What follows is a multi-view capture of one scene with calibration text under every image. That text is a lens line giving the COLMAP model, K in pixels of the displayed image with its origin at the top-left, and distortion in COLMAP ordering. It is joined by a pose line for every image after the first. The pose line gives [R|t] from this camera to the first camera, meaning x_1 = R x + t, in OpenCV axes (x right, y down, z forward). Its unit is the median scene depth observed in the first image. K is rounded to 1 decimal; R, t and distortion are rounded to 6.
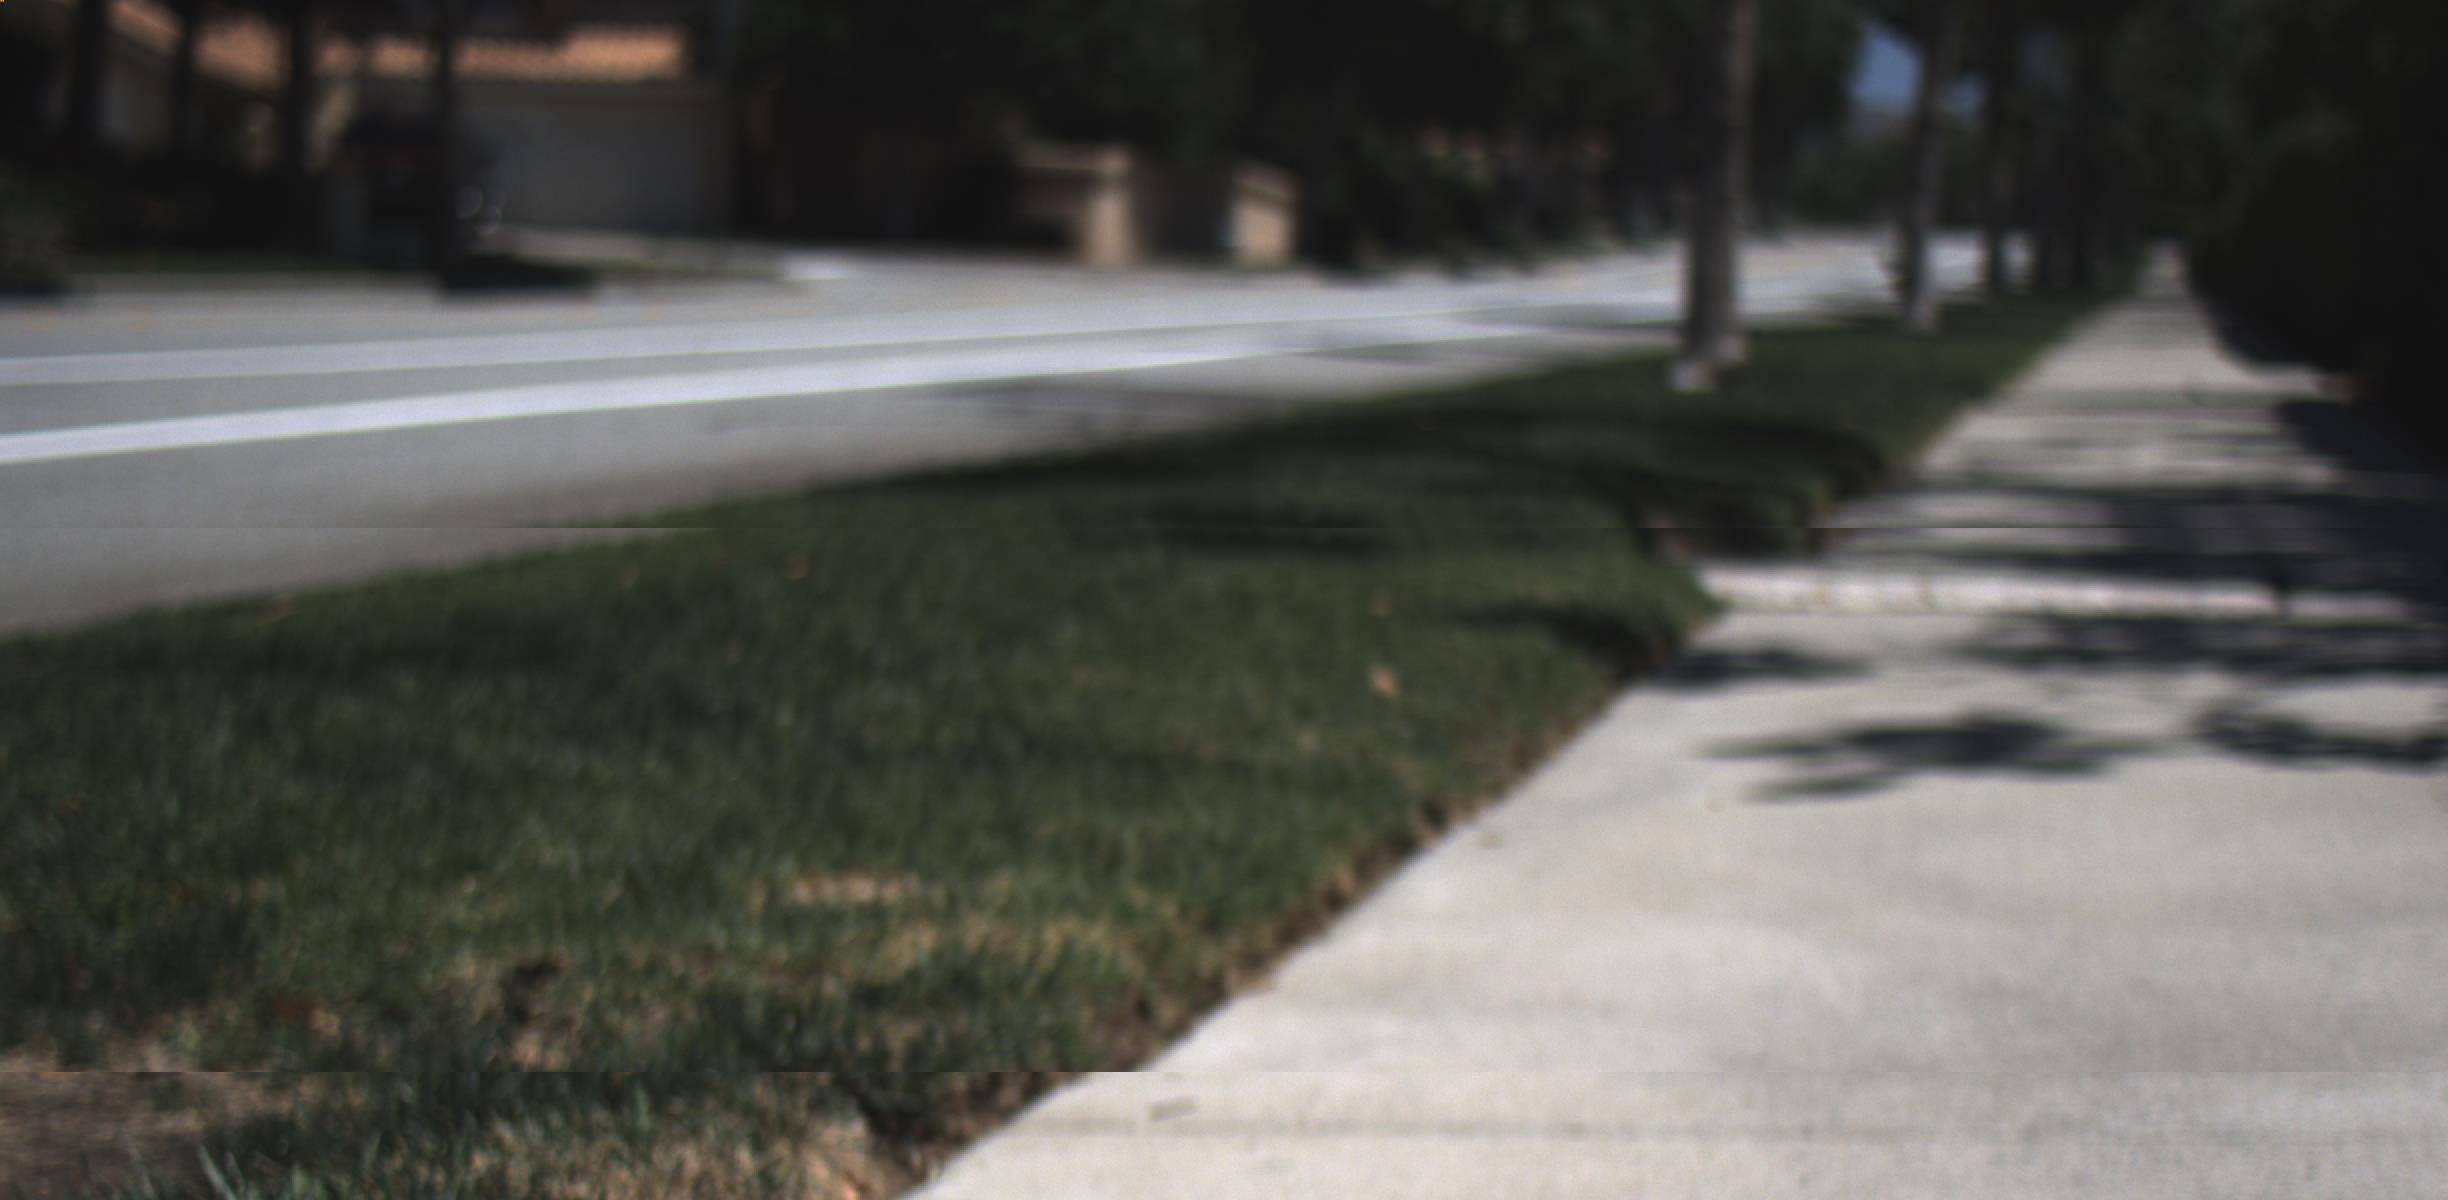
lens RADIAL K [[4775.2, 0, 1220.9], [0, 4775.2, 613.4], [0, 0, 1]] dist [0.021645, 0.000000]
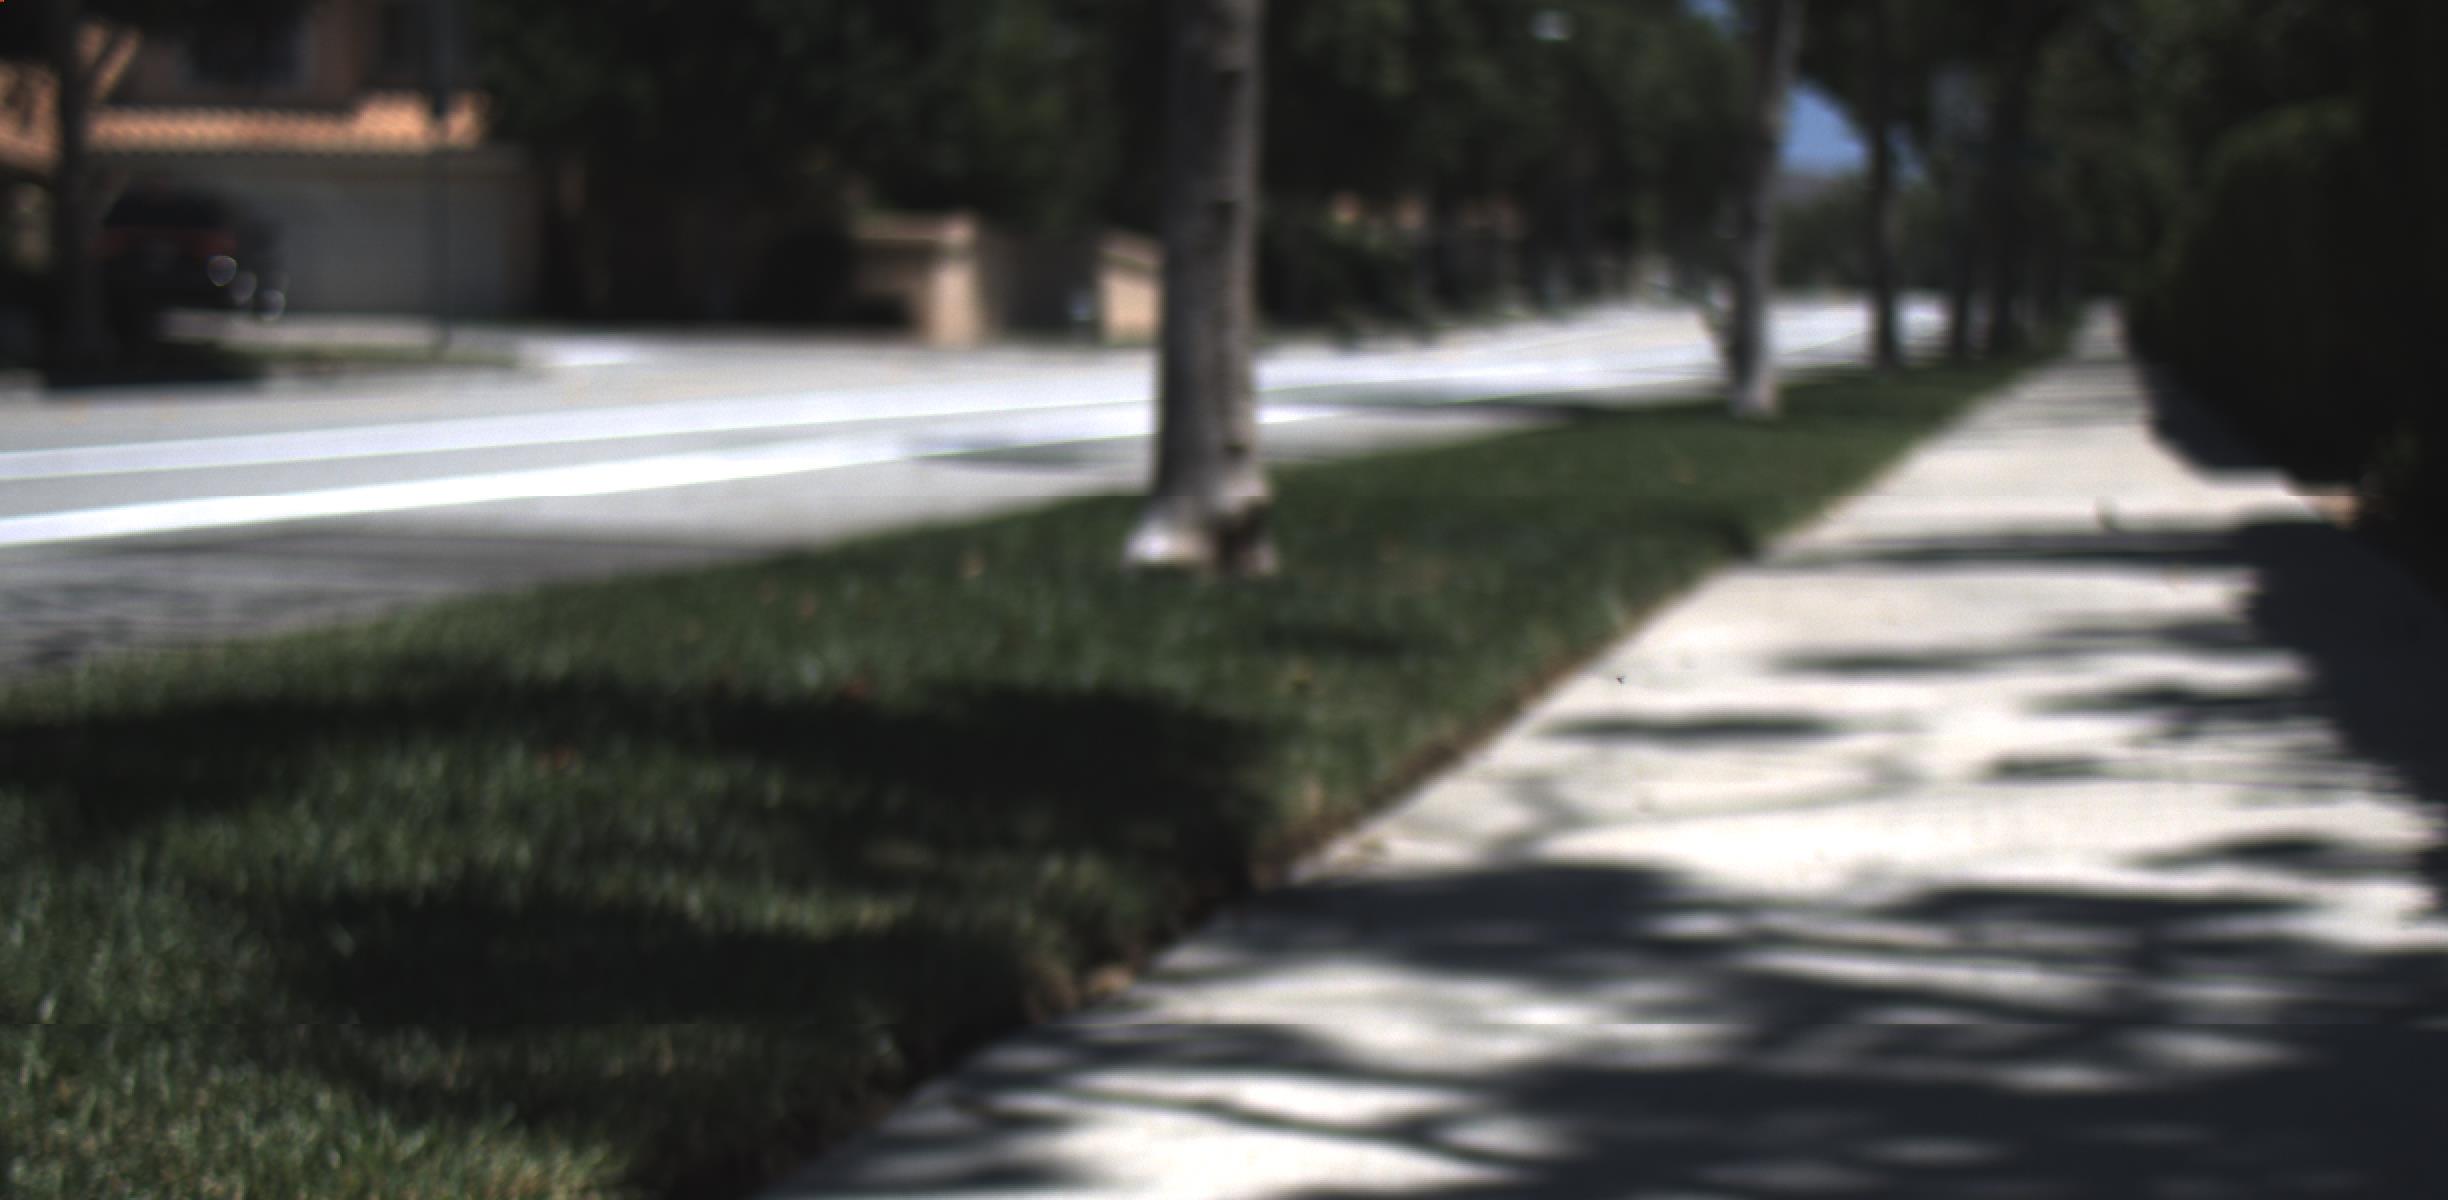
lens RADIAL K [[4775.2, 0, 1235.1], [0, 4775.2, 625.3], [0, 0, 1]] dist [0.021645, 0.000000]
pose [[0.999752, -0.017557, 0.013705, 0.017983], [0.017735, 0.999759, -0.012949, -0.006102], [-0.013475, 0.013189, 0.999822, 0.084300]]
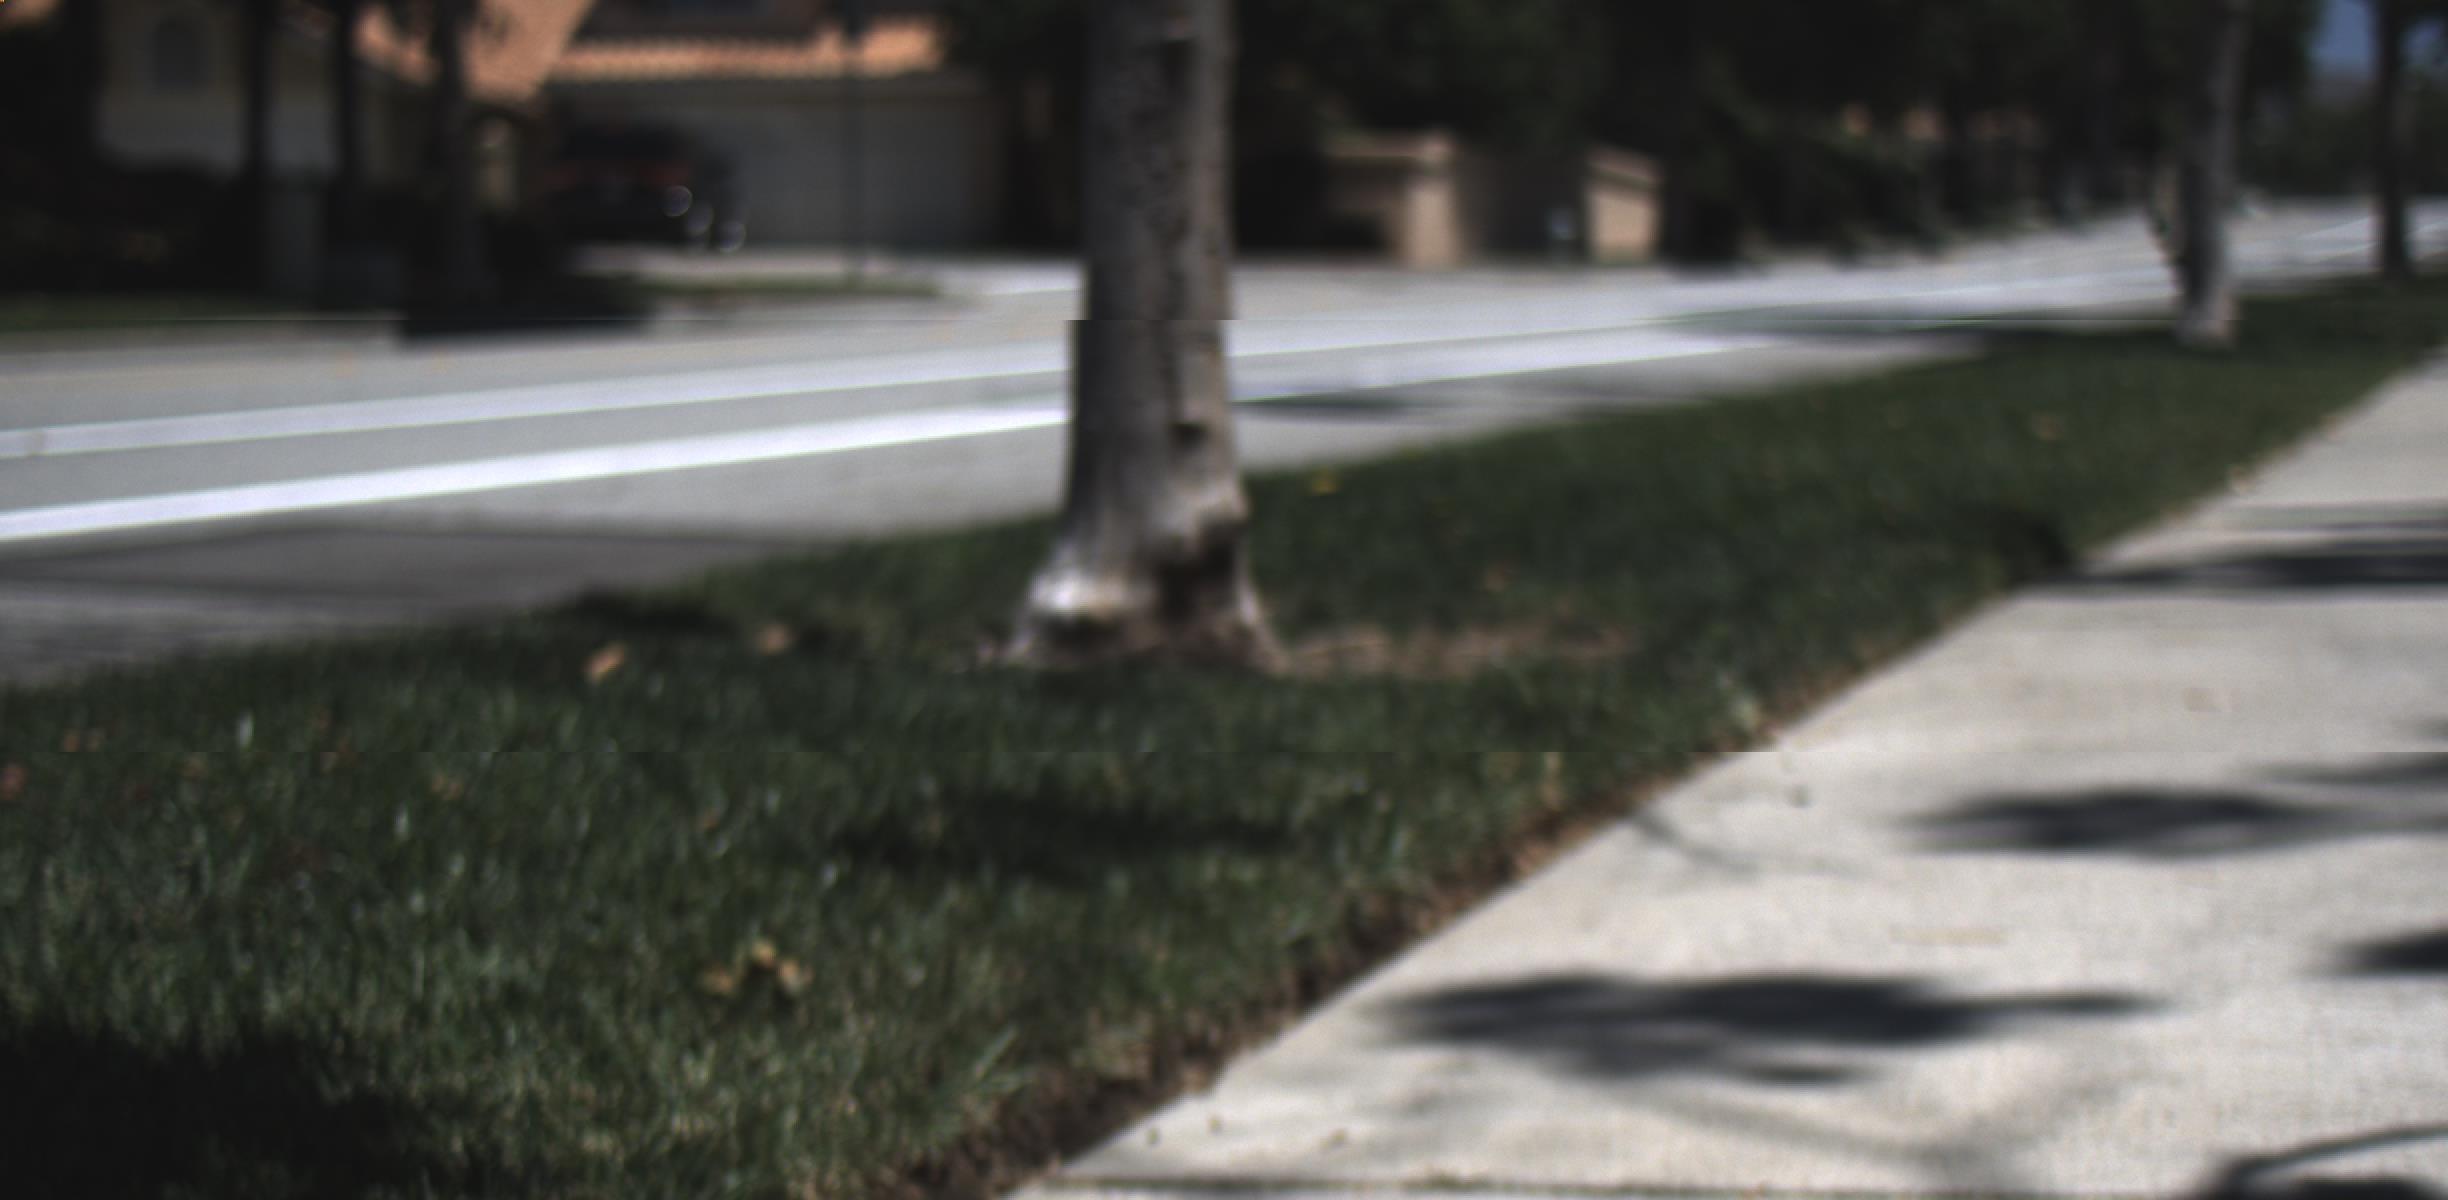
lens RADIAL K [[4775.2, 0, 1205.0], [0, 4775.2, 601.4], [0, 0, 1]] dist [0.021645, 0.000000]
pose [[0.994269, -0.025220, -0.103889, 0.026670], [0.024952, 0.999681, -0.003877, -0.008715], [0.103954, 0.001263, 0.994581, 0.119563]]
